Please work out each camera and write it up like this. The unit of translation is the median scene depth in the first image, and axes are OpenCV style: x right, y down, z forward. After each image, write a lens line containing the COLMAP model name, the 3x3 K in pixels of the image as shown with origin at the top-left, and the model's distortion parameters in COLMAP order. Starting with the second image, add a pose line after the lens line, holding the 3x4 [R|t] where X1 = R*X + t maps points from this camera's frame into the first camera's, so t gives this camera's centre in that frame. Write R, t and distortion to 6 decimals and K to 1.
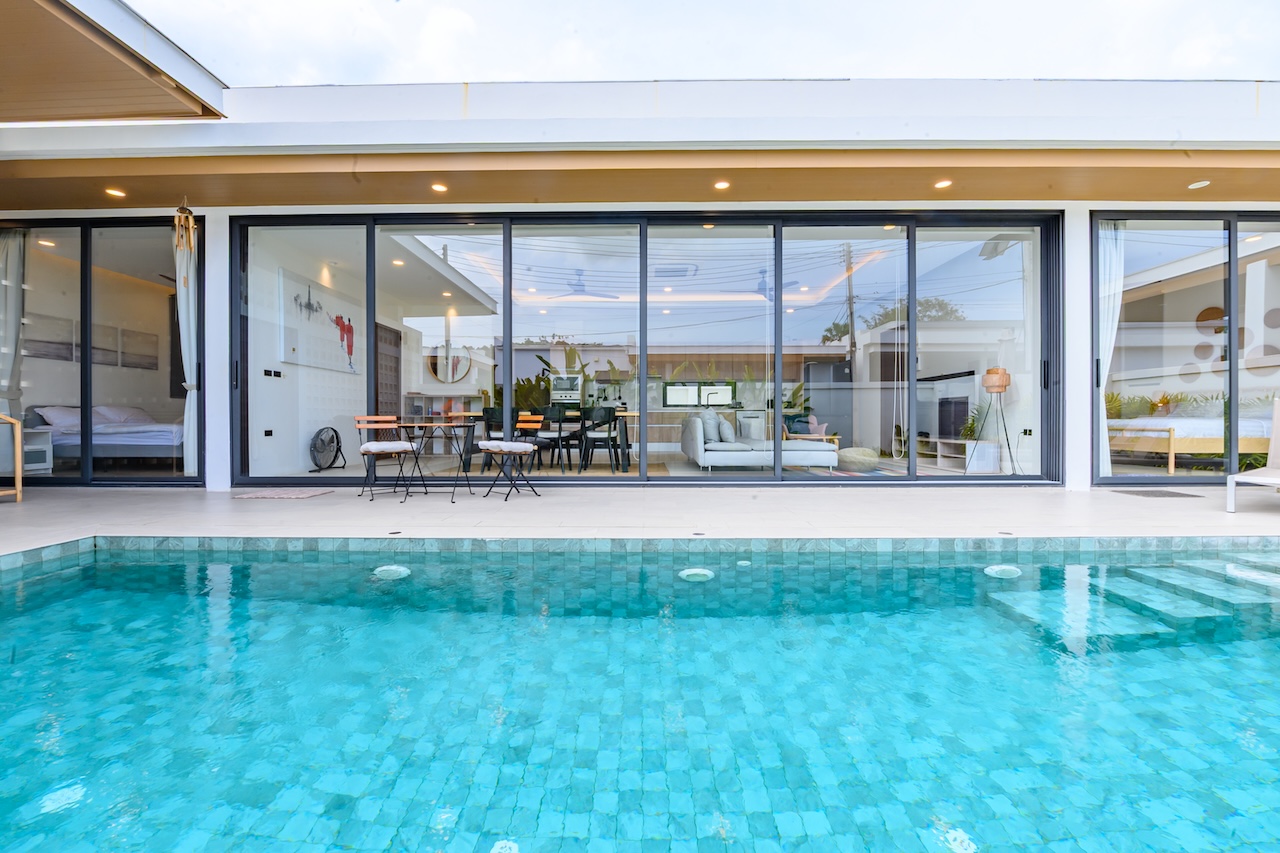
lens RADIAL K [[508.7, 0, 635.1], [0, 508.7, 420.6], [0, 0, 1]] dist [-0.010934, -0.000330]
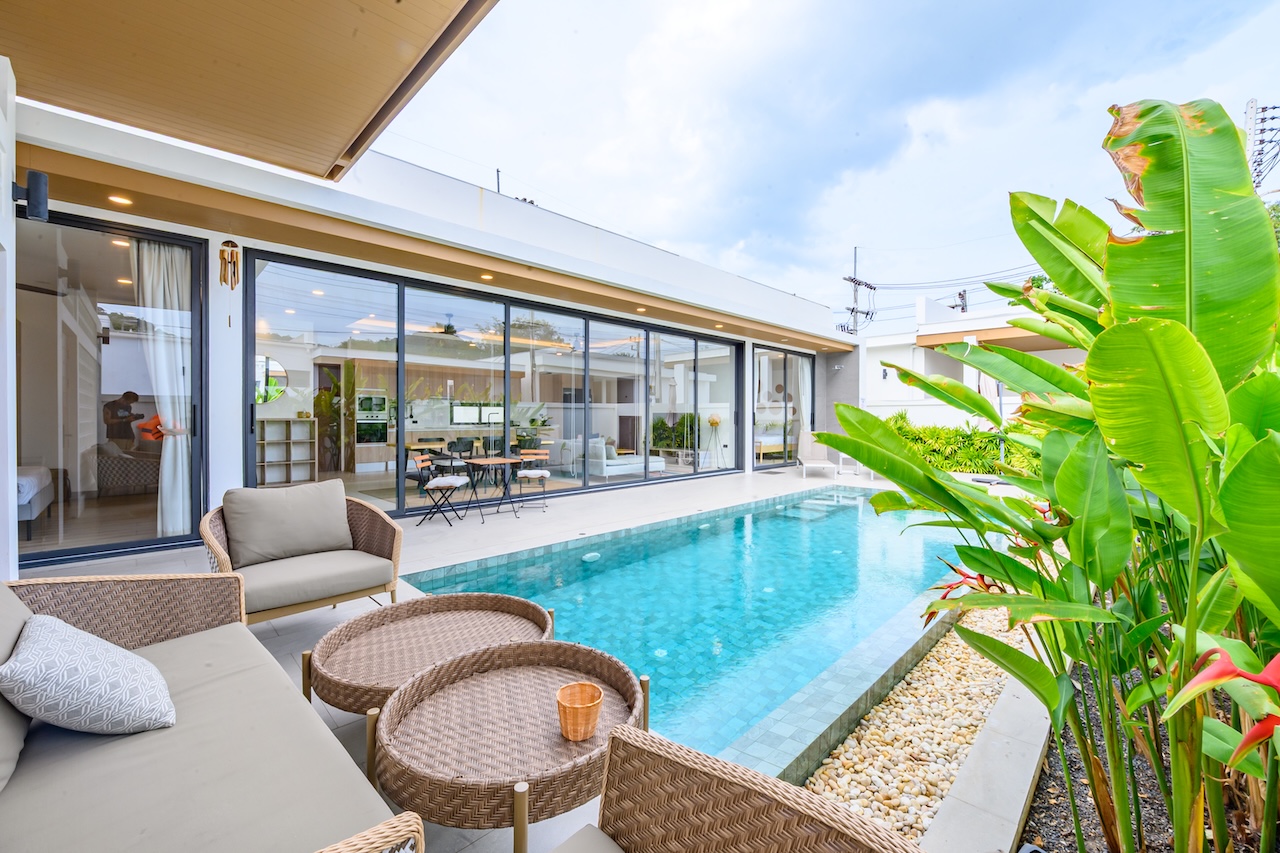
lens RADIAL K [[508.7, 0, 635.1], [0, 508.7, 420.6], [0, 0, 1]] dist [-0.010934, -0.000330]
pose [[0.701416, -0.003526, 0.712744, -0.966120], [-0.004165, 0.999950, 0.009046, -0.100284], [-0.712740, -0.009313, 0.701366, -0.163959]]
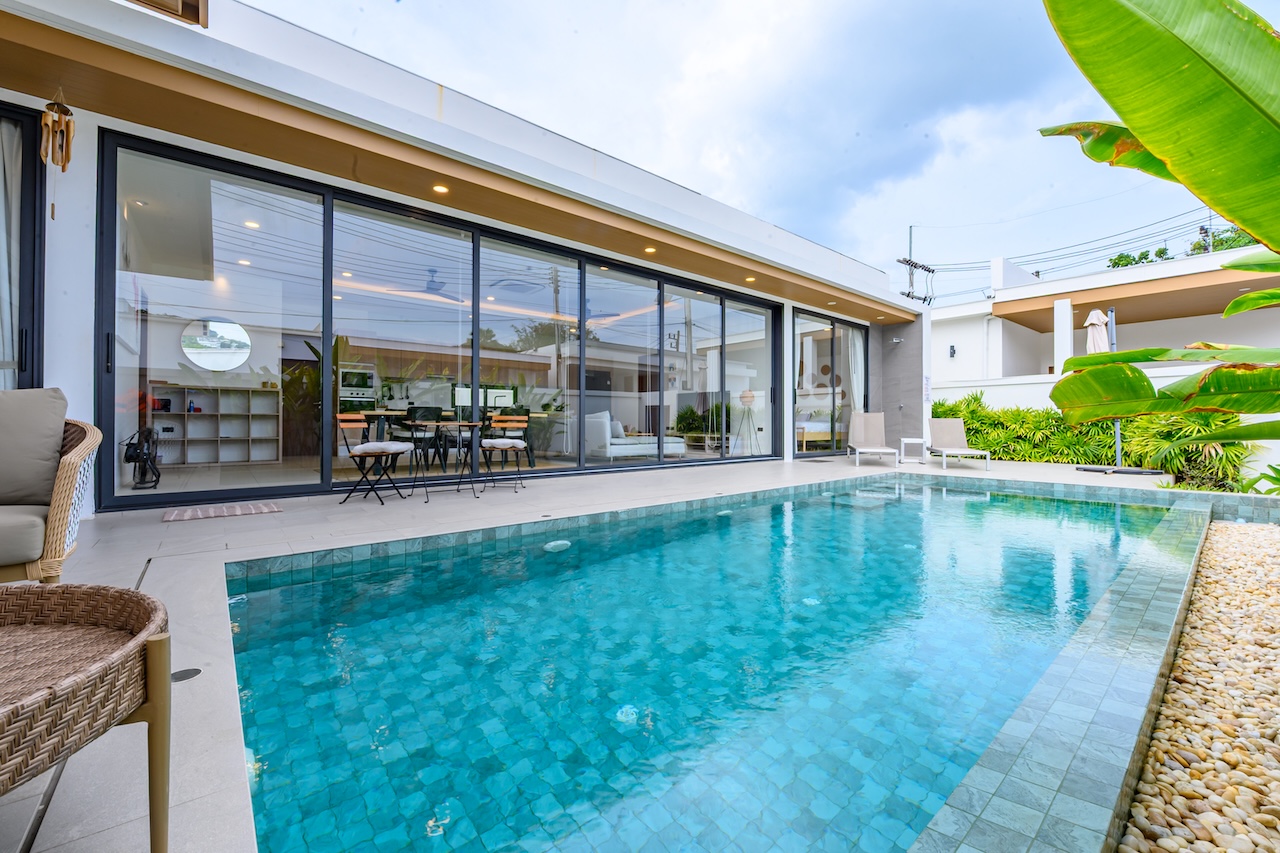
lens RADIAL K [[508.7, 0, 635.1], [0, 508.7, 420.6], [0, 0, 1]] dist [-0.010934, -0.000330]
pose [[0.757811, 0.006058, 0.652446, -0.693327], [-0.004443, 0.999982, -0.004124, 0.003139], [-0.652459, 0.000226, 0.757824, -0.014617]]
